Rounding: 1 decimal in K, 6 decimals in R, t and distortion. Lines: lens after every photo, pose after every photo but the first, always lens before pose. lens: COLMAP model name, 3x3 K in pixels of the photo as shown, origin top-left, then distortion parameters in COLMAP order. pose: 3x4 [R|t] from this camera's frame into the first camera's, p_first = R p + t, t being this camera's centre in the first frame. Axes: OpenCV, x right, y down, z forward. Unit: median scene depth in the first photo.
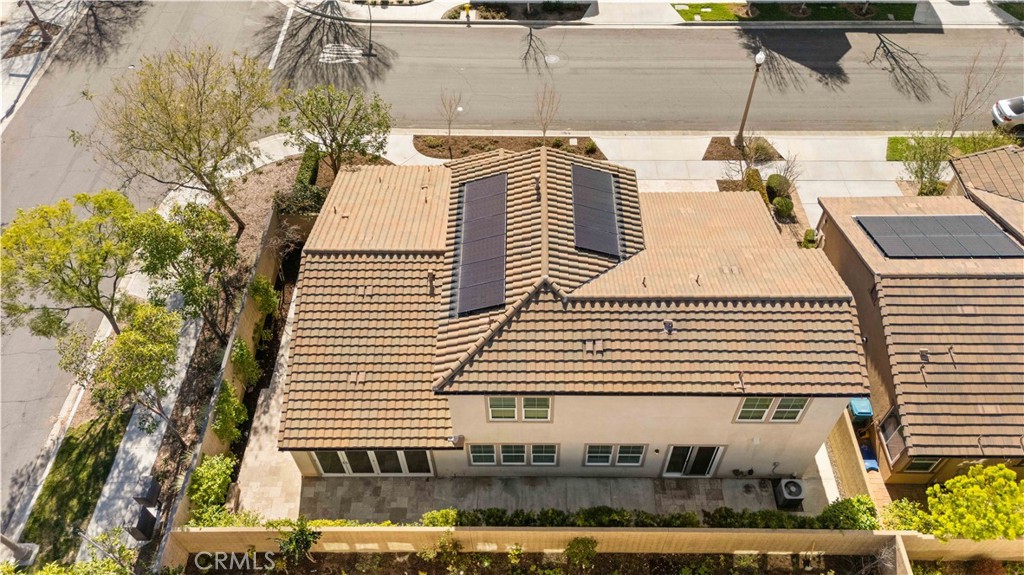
lens RADIAL K [[738.6, 0, 512.6], [0, 738.6, 287.3], [0, 0, 1]] dist [0.061877, -0.032736]
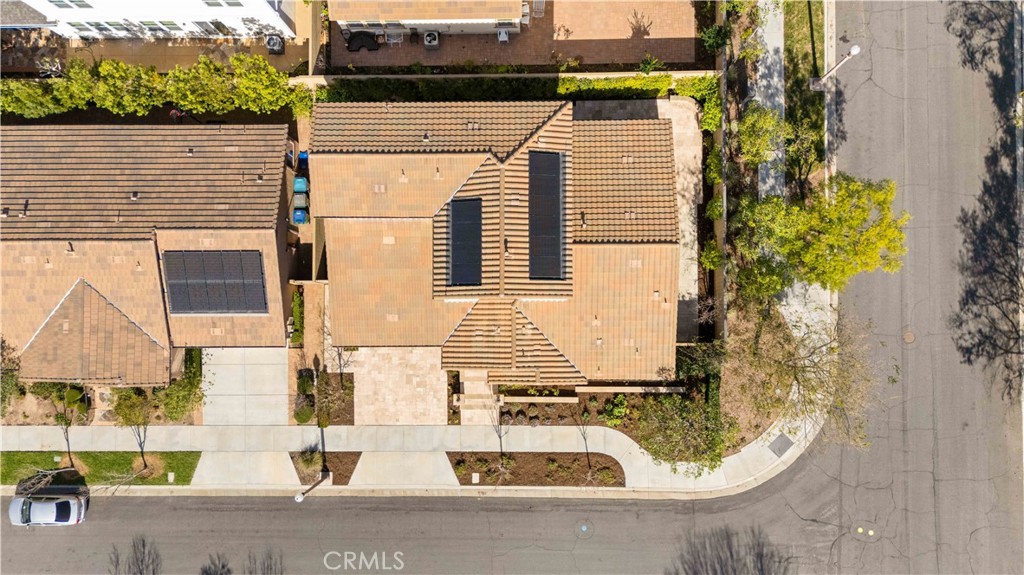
lens RADIAL K [[738.6, 0, 514.8], [0, 738.6, 285.7], [0, 0, 1]] dist [0.061877, -0.032736]
pose [[-0.998979, 0.012797, 0.043323, -0.039154], [0.018153, -0.764476, 0.644397, -1.038974], [0.041366, 0.644525, 0.763463, -0.007348]]
